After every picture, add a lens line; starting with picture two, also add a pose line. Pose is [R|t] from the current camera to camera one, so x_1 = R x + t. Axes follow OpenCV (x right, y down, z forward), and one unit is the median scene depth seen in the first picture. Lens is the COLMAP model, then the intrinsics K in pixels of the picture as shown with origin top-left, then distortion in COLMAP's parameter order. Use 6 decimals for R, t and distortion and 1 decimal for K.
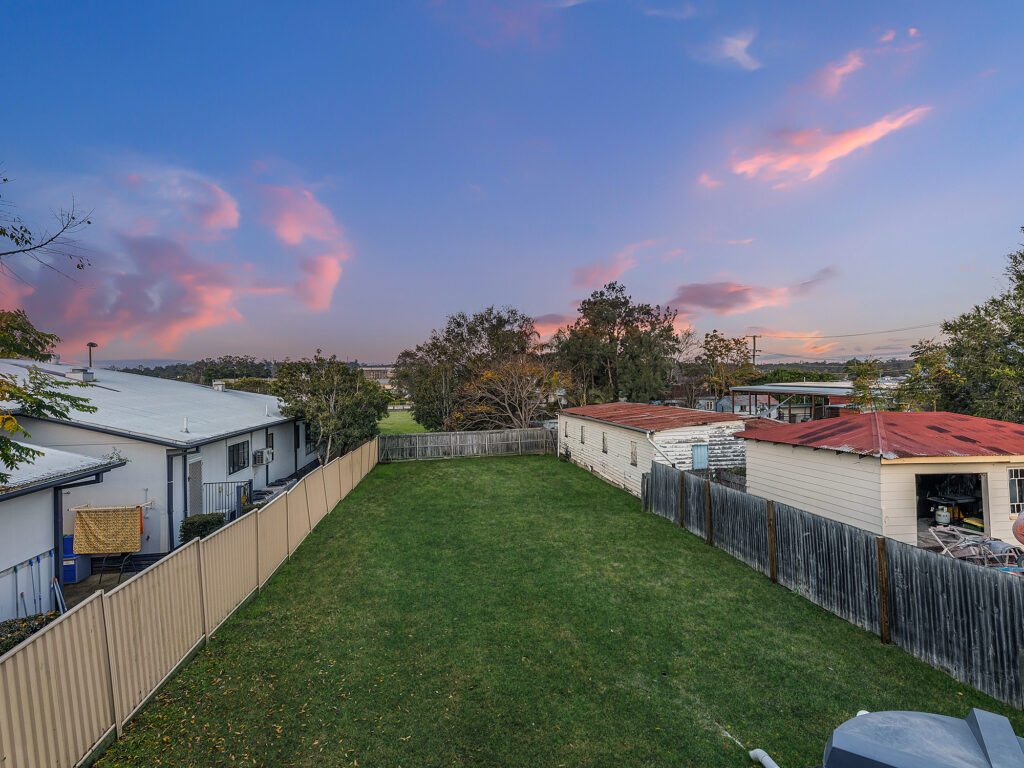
lens RADIAL K [[467.0, 0, 512.3], [0, 467.0, 378.2], [0, 0, 1]] dist [-0.001715, -0.000040]
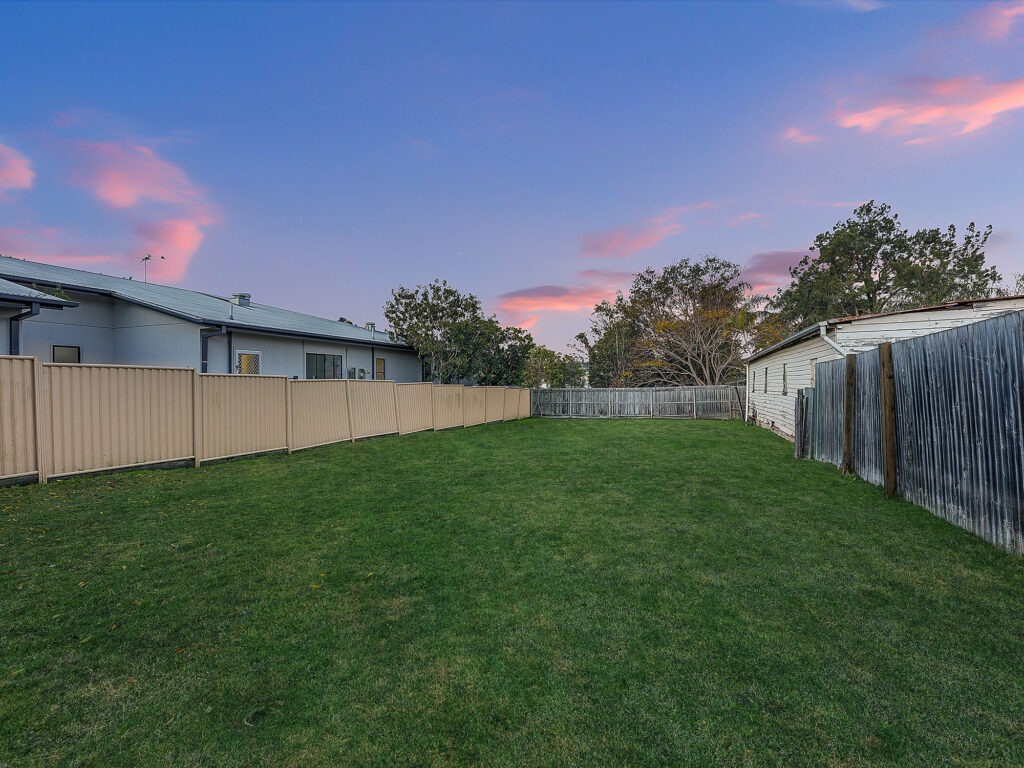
lens RADIAL K [[449.5, 0, 512.0], [0, 449.5, 384.0], [0, 0, 1]] dist [-0.001022, 0.000032]
pose [[0.868627, 0.010963, -0.495345, 0.123488], [-0.004603, 0.999891, 0.014057, 0.095352], [0.495444, -0.009930, 0.868583, 0.182958]]
